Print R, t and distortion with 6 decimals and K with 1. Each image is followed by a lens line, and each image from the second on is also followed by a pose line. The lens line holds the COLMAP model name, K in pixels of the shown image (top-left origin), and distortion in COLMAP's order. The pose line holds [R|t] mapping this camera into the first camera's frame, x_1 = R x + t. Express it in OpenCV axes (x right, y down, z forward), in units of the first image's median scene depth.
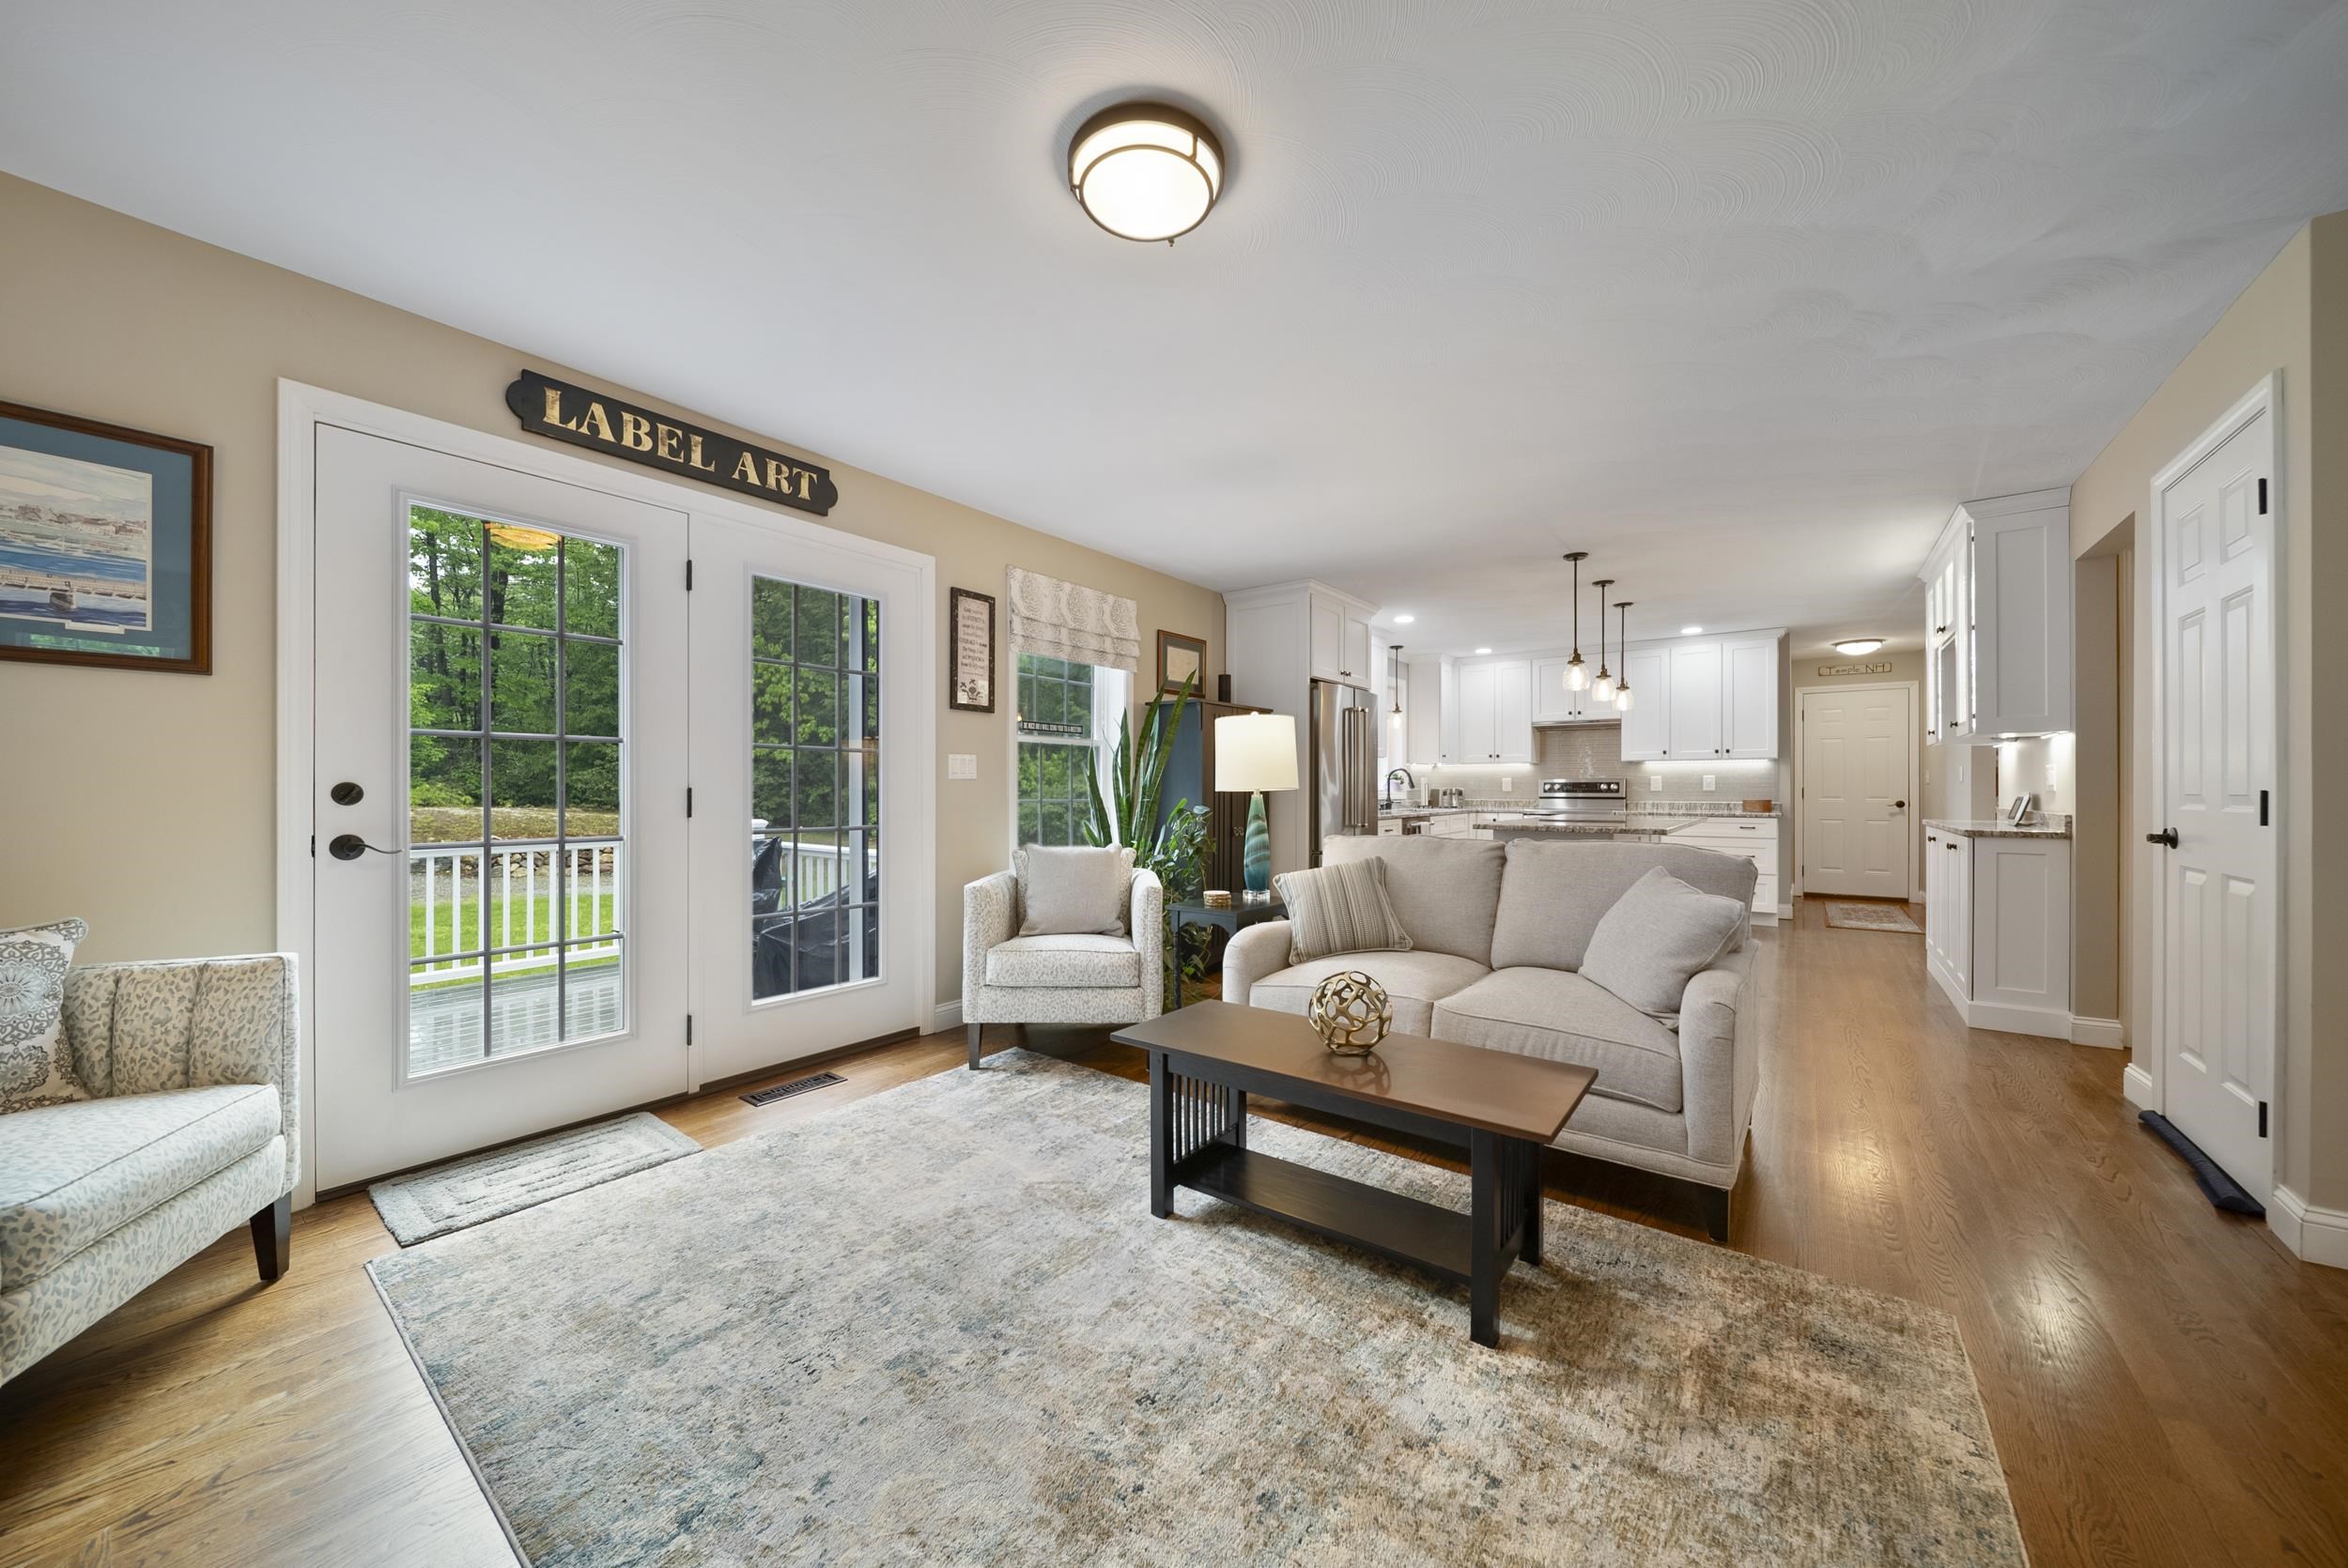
lens RADIAL K [[830.7, 0, 1182.7], [0, 830.7, 785.1], [0, 0, 1]] dist [-0.005908, -0.000167]
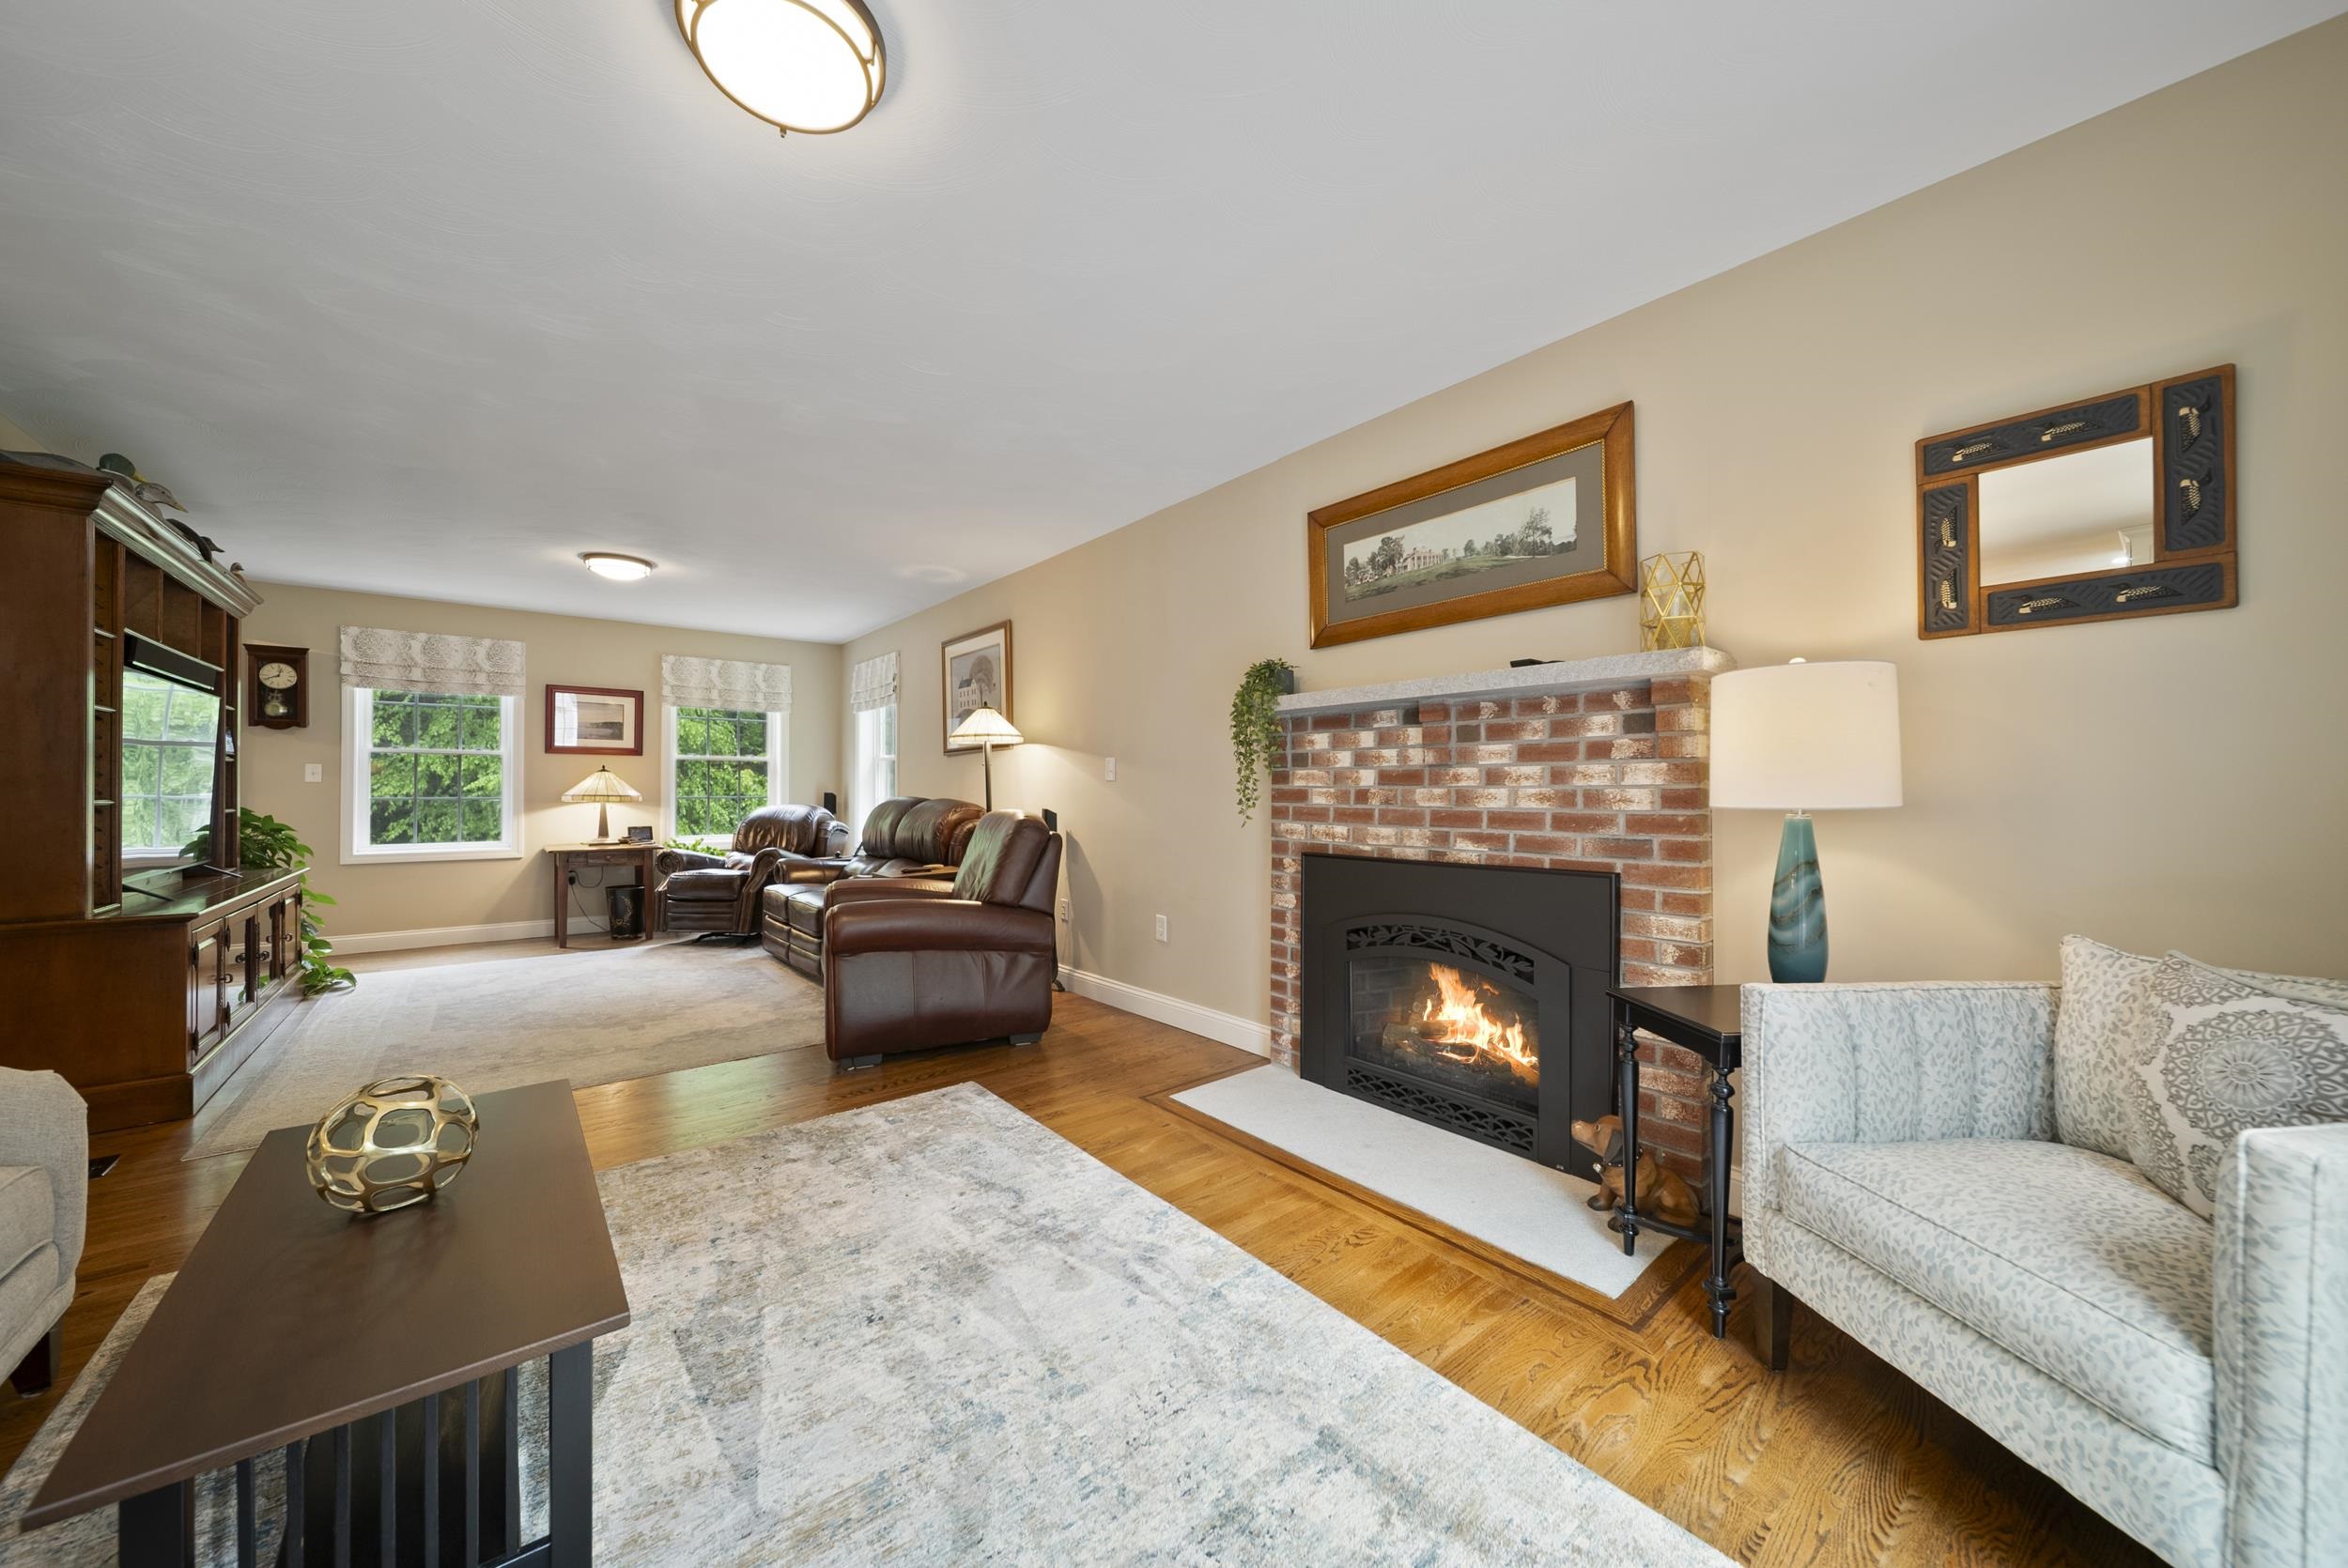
lens RADIAL K [[830.7, 0, 1182.7], [0, 830.7, 785.1], [0, 0, 1]] dist [-0.005908, -0.000167]
pose [[-0.972916, 0.001556, 0.231152, -0.390888], [-0.000765, 0.999950, -0.009952, 0.002612], [-0.231156, -0.009860, -0.972867, 1.084588]]
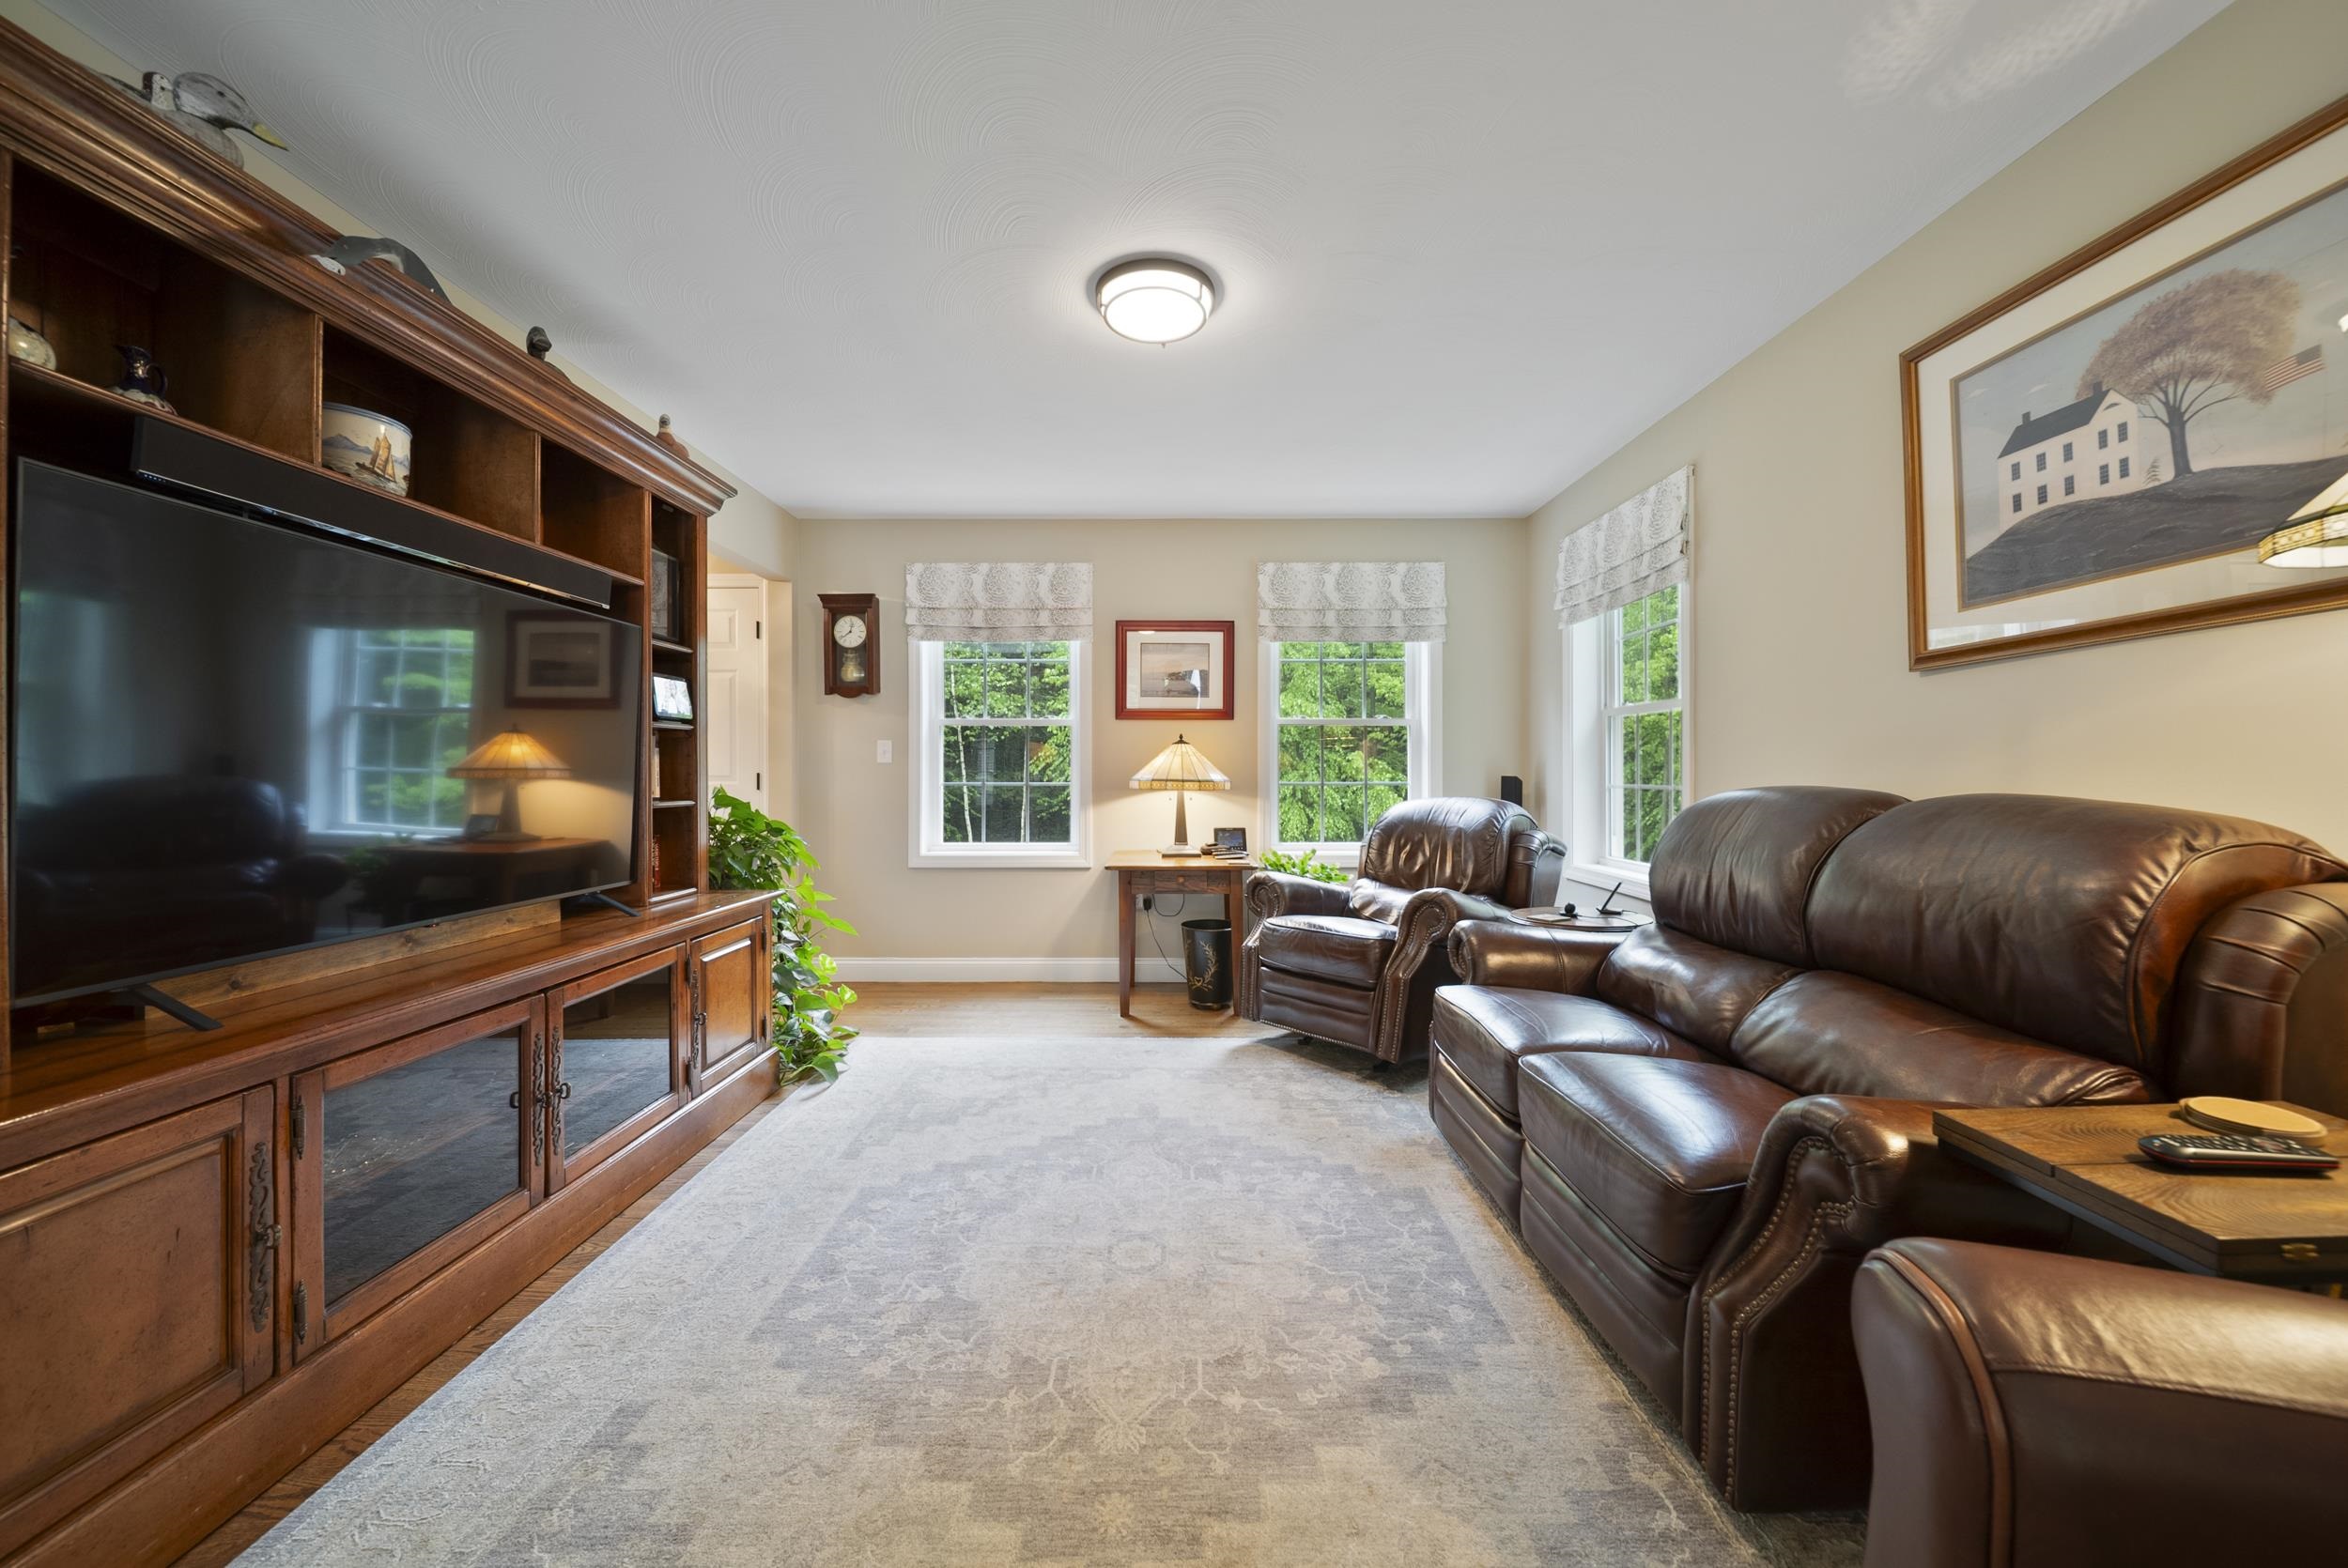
lens RADIAL K [[830.7, 0, 1182.7], [0, 830.7, 785.1], [0, 0, 1]] dist [-0.005908, -0.000167]
pose [[-0.607565, -0.009341, 0.794215, 0.489849], [-0.001236, 0.999941, 0.010815, 0.002302], [-0.794269, 0.005589, -0.607540, 0.148553]]
